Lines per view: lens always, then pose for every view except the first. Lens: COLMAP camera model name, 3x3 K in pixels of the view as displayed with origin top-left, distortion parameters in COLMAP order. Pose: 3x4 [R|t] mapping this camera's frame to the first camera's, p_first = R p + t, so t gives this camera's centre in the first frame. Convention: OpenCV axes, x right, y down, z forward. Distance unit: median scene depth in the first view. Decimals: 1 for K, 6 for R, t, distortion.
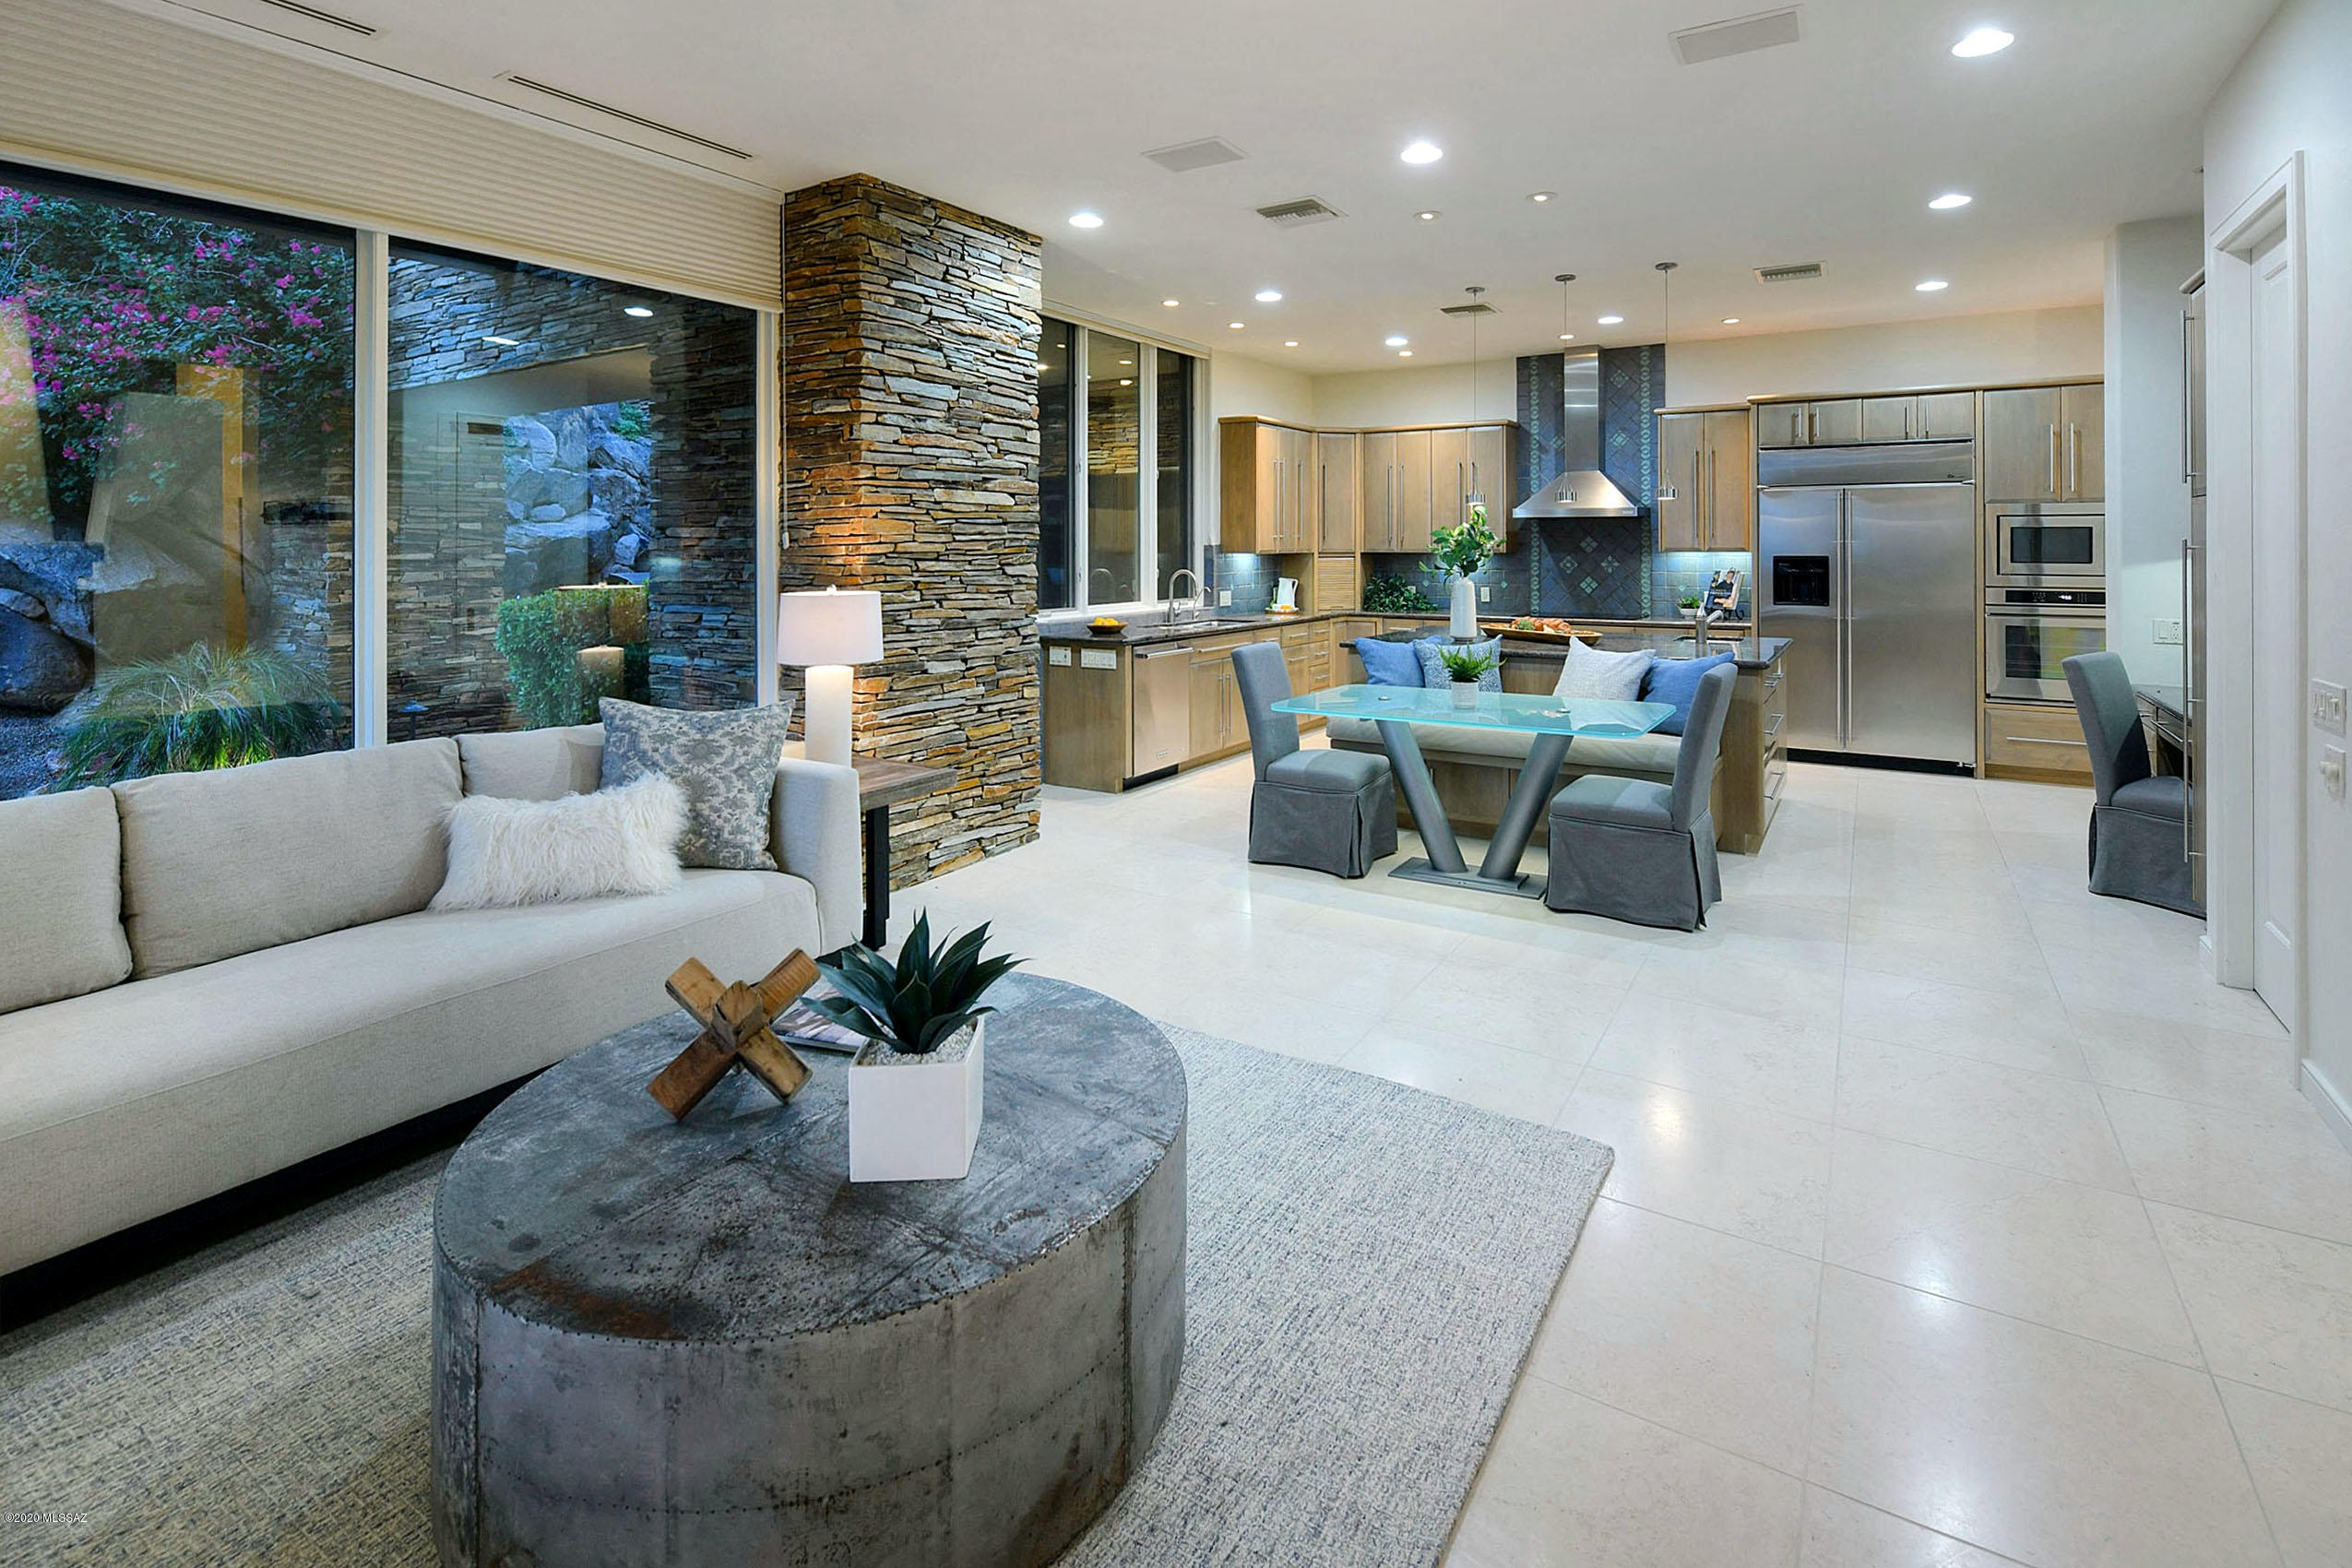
lens RADIAL K [[1016.4, 0, 1080.5], [0, 1016.4, 508.9], [0, 0, 1]] dist [-0.009038, -0.003776]
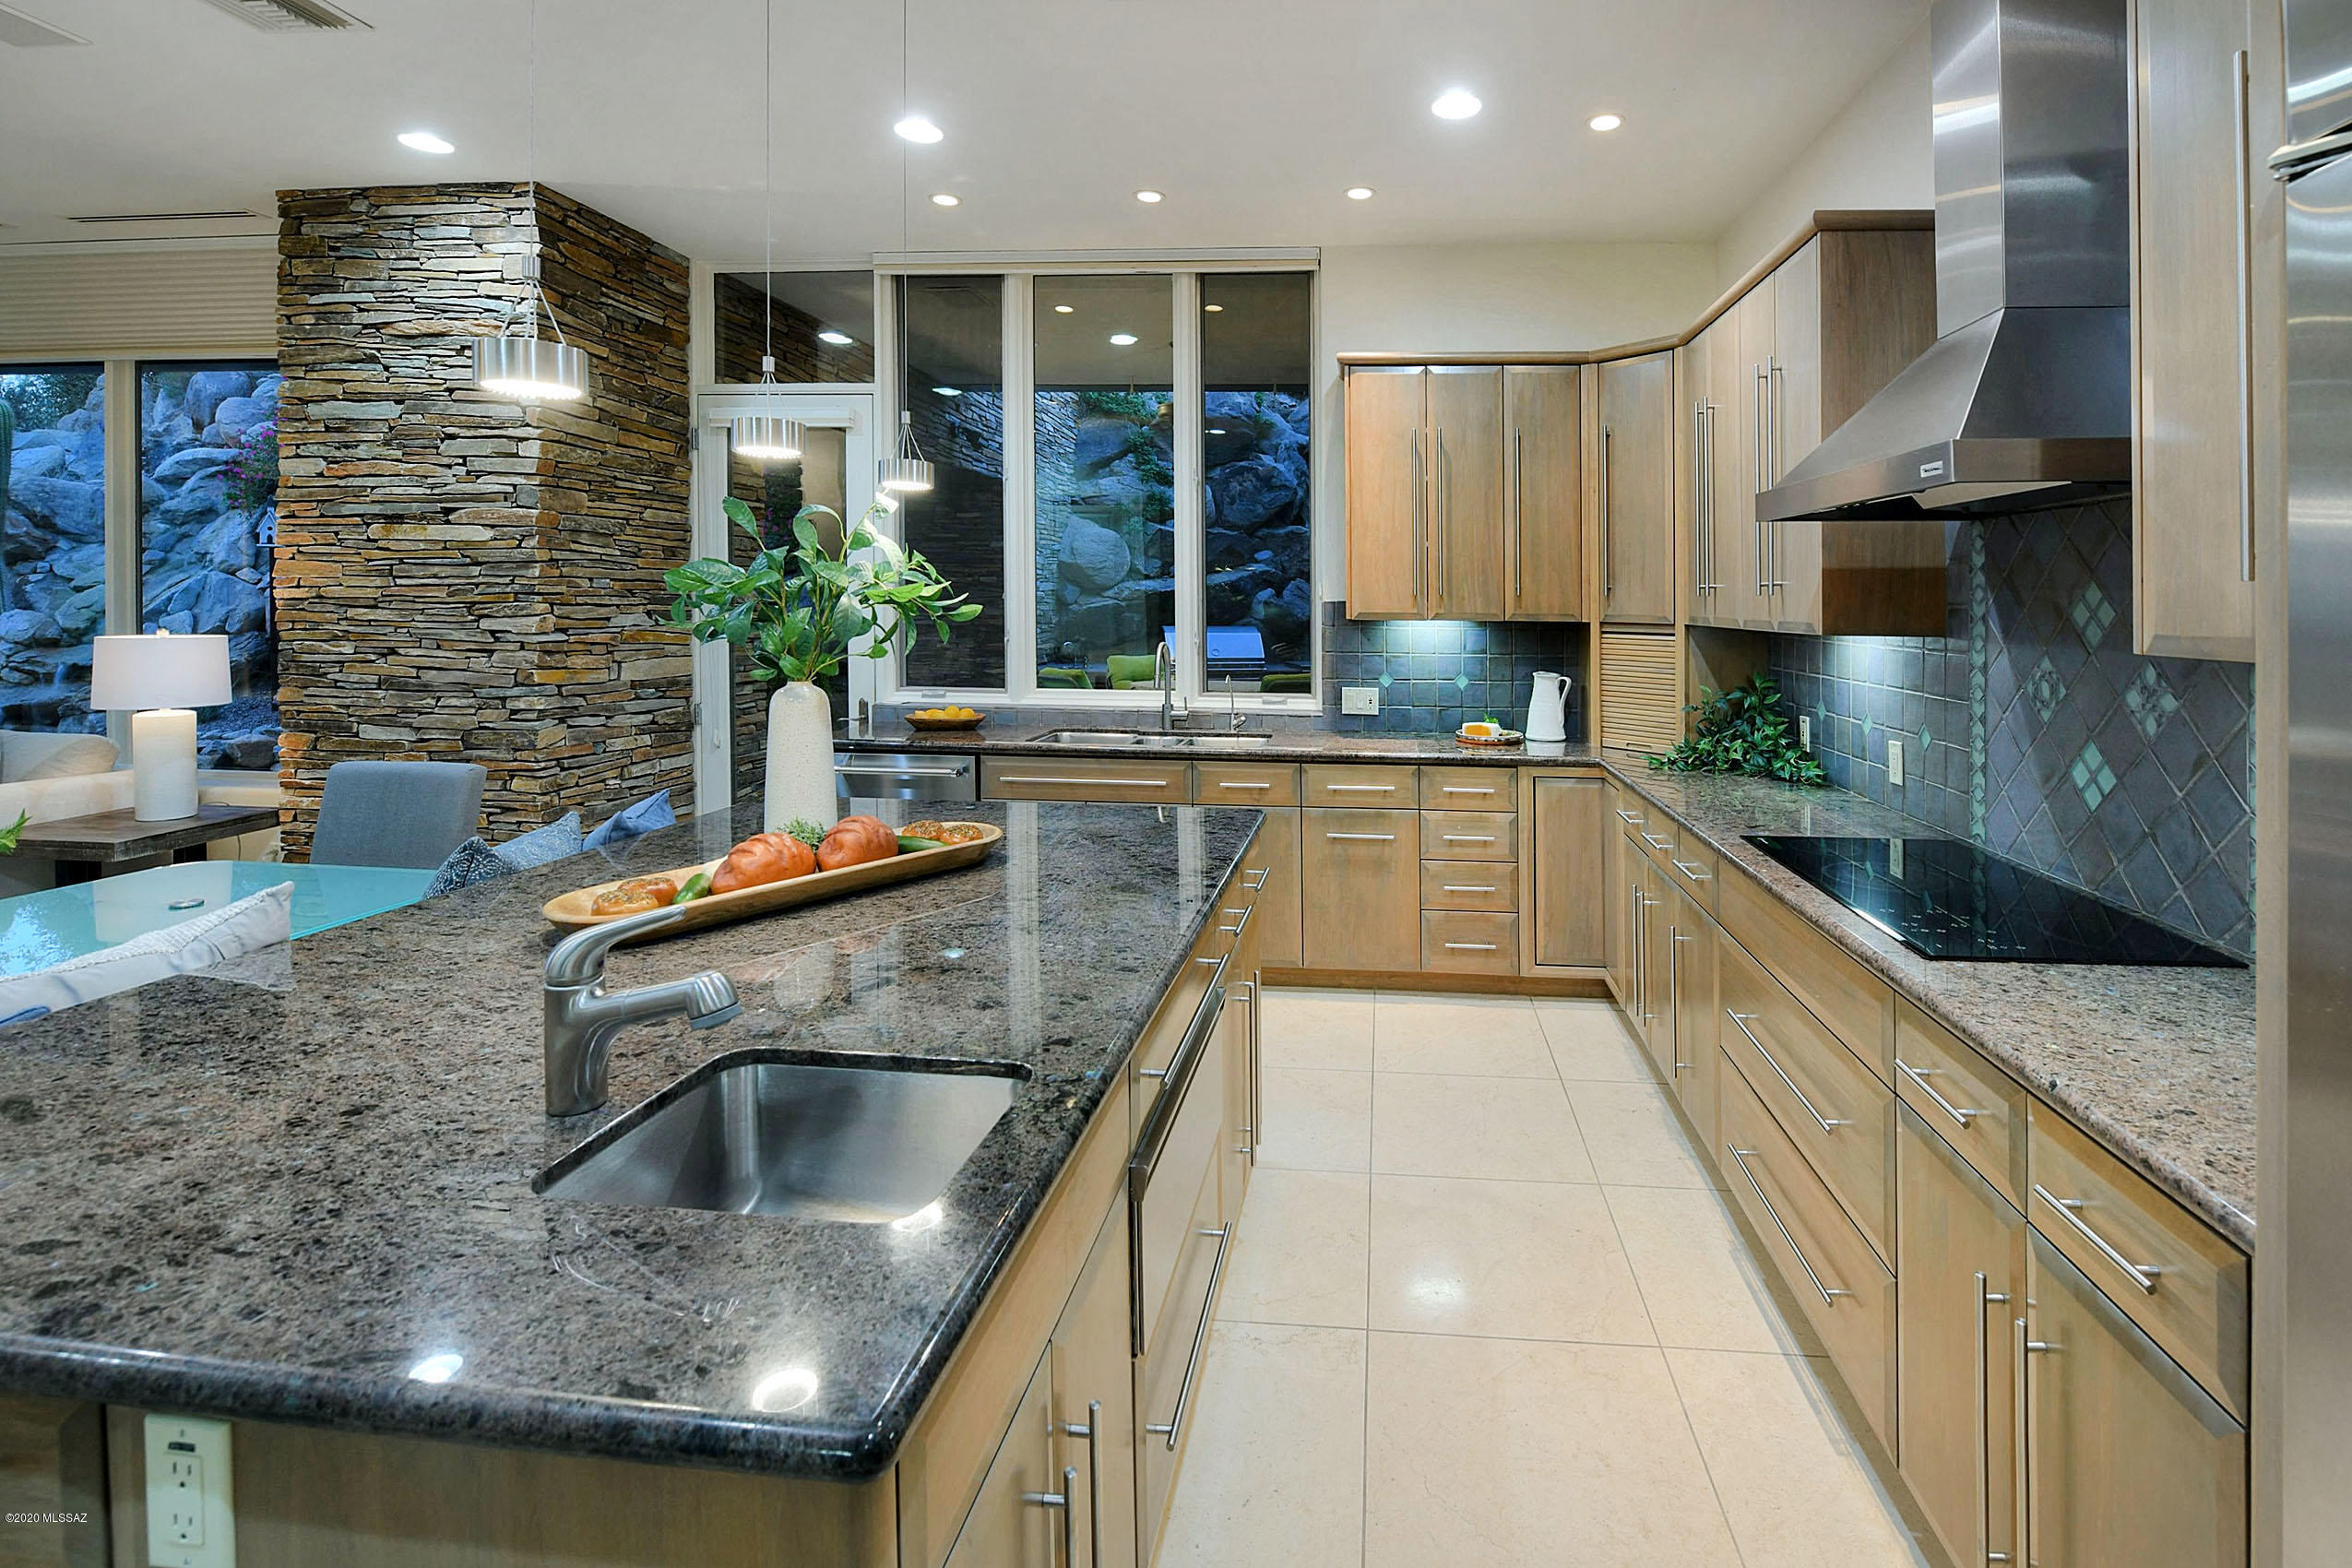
lens RADIAL K [[1025.9, 0, 1310.4], [0, 1025.9, 596.3], [0, 0, 1]] dist [-0.015051, -0.001876]
pose [[0.582479, 0.004698, -0.812832, 0.956484], [0.016237, 0.999717, 0.017414, 0.036552], [0.812683, -0.023342, 0.582238, 1.080282]]
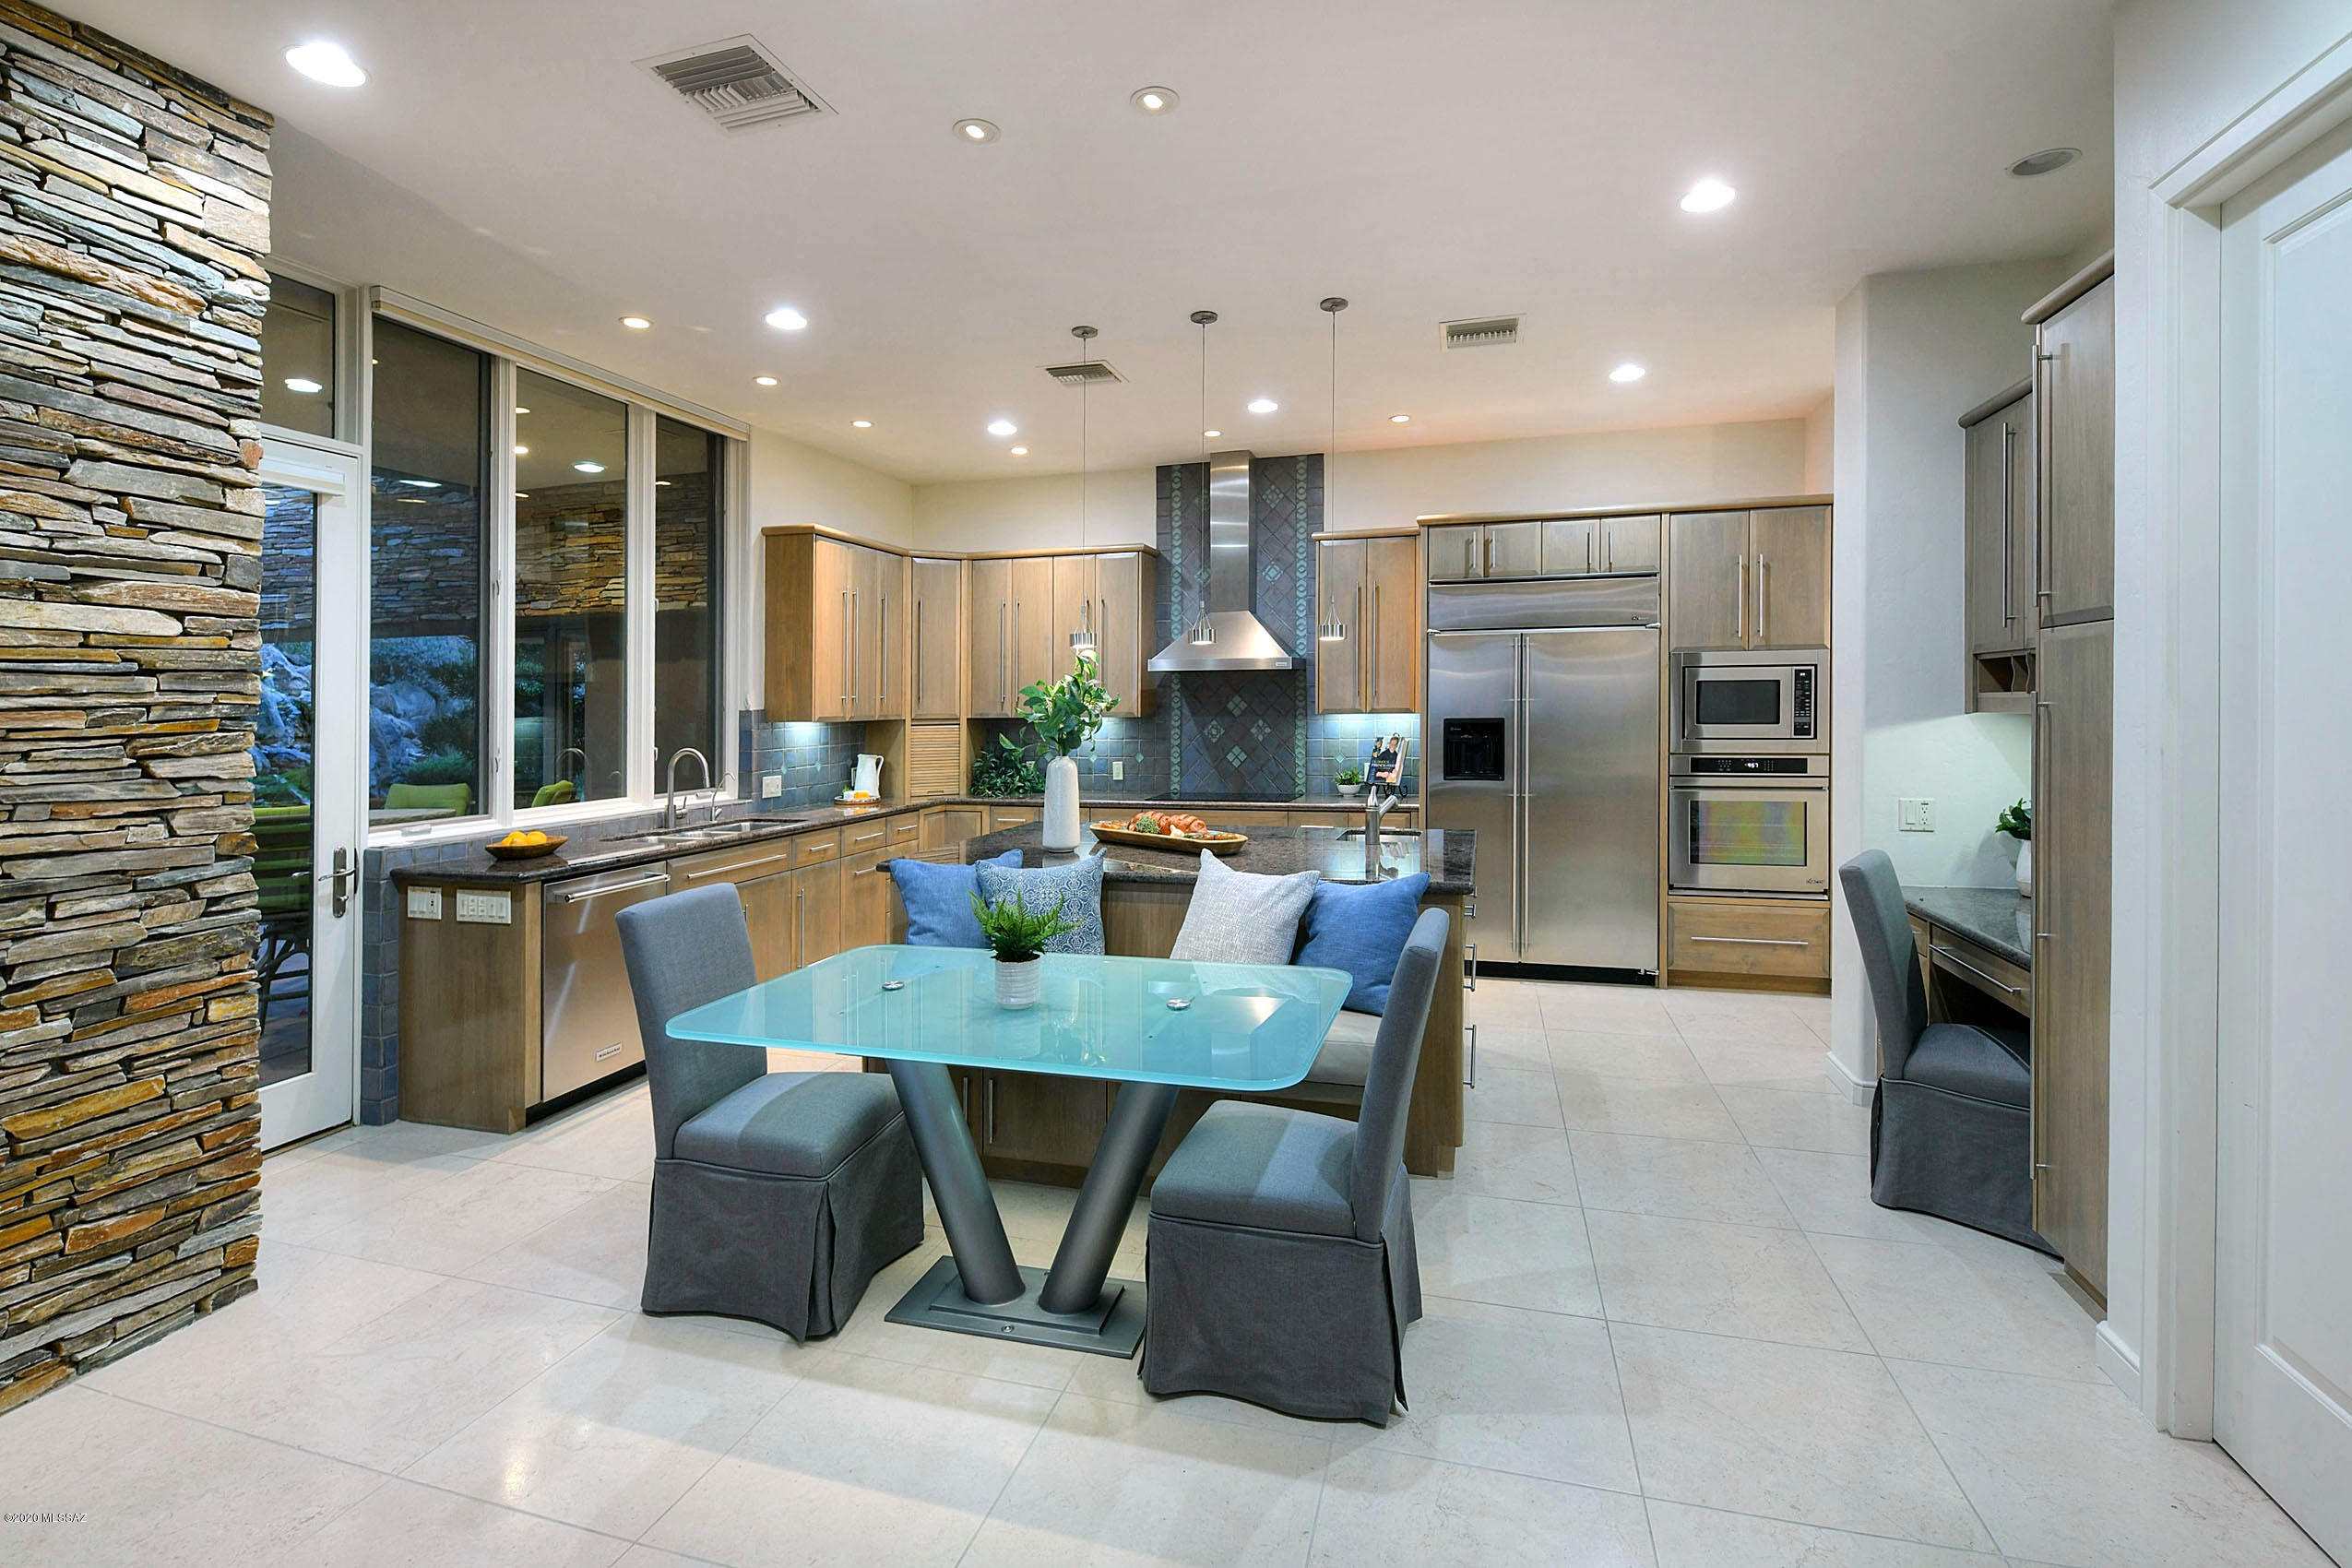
lens RADIAL K [[1016.4, 0, 1205.0], [0, 1016.4, 694.4], [0, 0, 1]] dist [-0.009038, -0.003776]
pose [[0.912513, -0.003983, 0.409029, 0.193115], [-0.005511, 0.999742, 0.022030, 0.011577], [-0.409011, -0.022357, 0.912256, 0.359029]]
